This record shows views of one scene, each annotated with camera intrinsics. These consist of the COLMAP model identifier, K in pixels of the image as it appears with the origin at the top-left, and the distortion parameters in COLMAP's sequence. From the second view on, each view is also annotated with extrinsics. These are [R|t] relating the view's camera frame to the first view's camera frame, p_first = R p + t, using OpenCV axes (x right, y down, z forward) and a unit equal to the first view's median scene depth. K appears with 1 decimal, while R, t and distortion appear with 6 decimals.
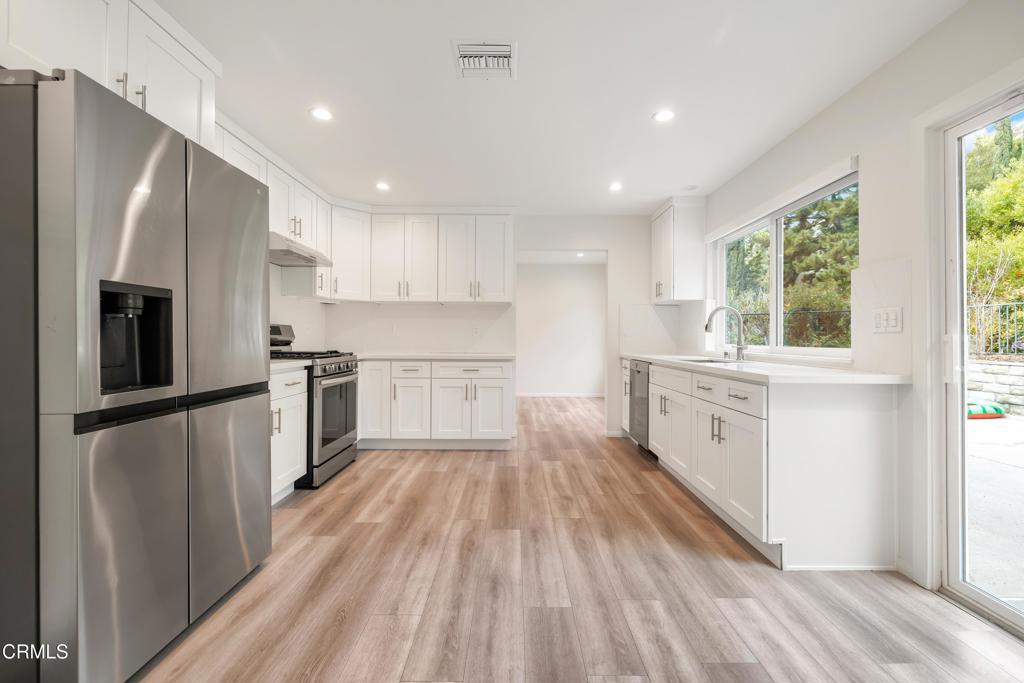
lens RADIAL K [[441.1, 0, 522.9], [0, 441.1, 338.7], [0, 0, 1]] dist [-0.002067, 0.001326]
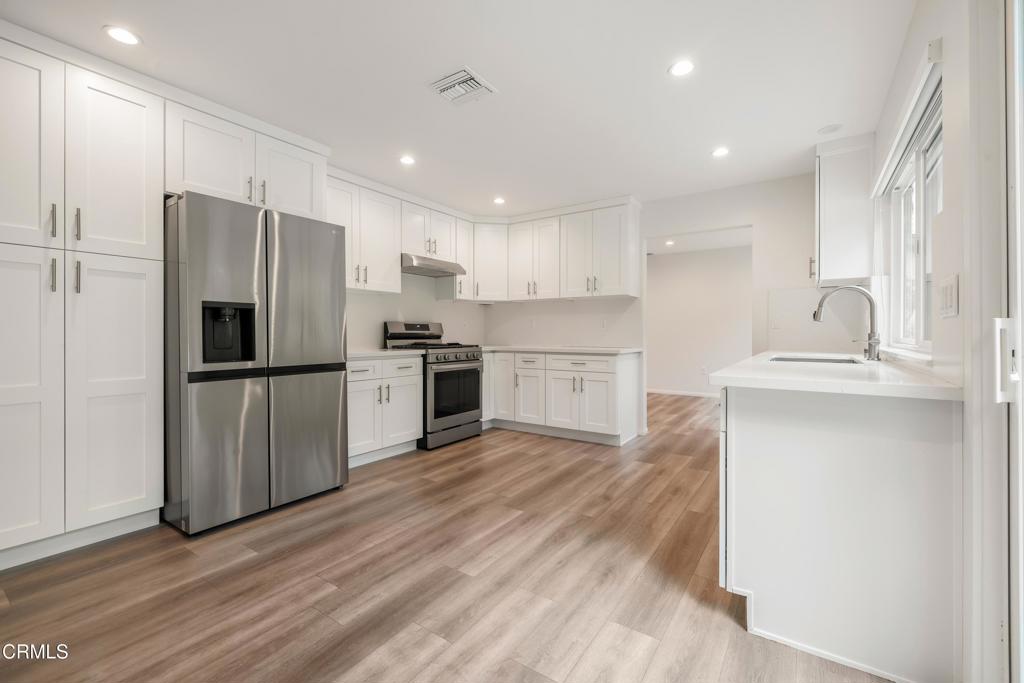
lens RADIAL K [[441.1, 0, 515.6], [0, 441.1, 337.4], [0, 0, 1]] dist [-0.002067, 0.001326]
pose [[0.818086, -0.000240, -0.575096, 0.558352], [0.004552, 0.999971, 0.006059, 0.006644], [0.575078, -0.007574, 0.818063, 0.116316]]
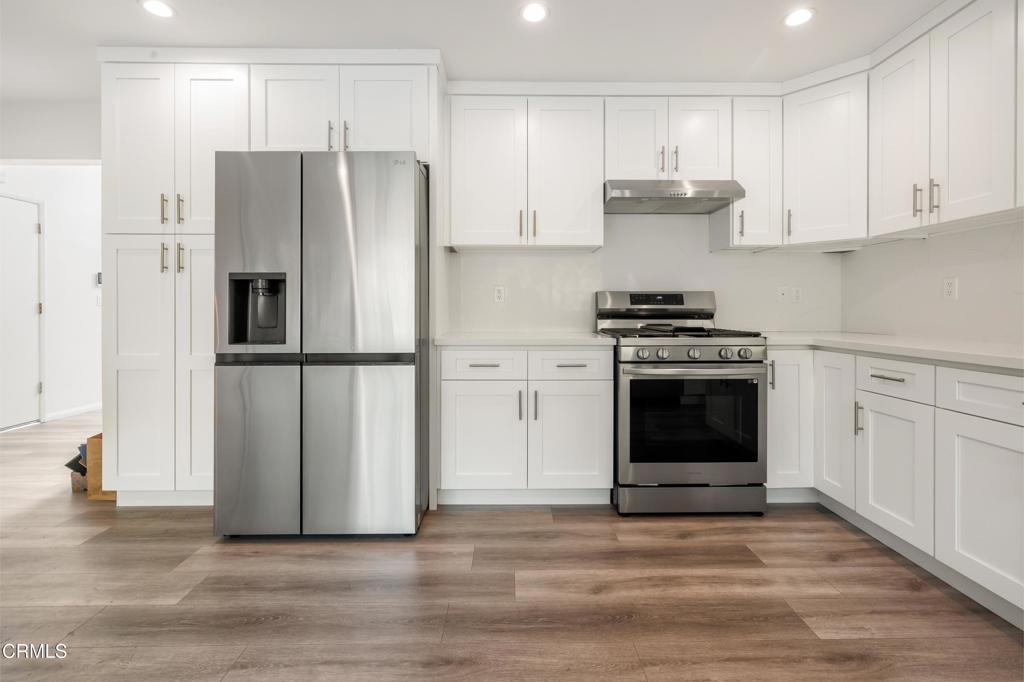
lens RADIAL K [[441.1, 0, 512.5], [0, 441.1, 311.9], [0, 0, 1]] dist [-0.002067, 0.001326]
pose [[-0.008369, 0.000272, -0.999965, 0.306983], [0.001154, 0.999999, 0.000262, 0.004876], [0.999964, -0.001152, -0.008369, 0.976747]]
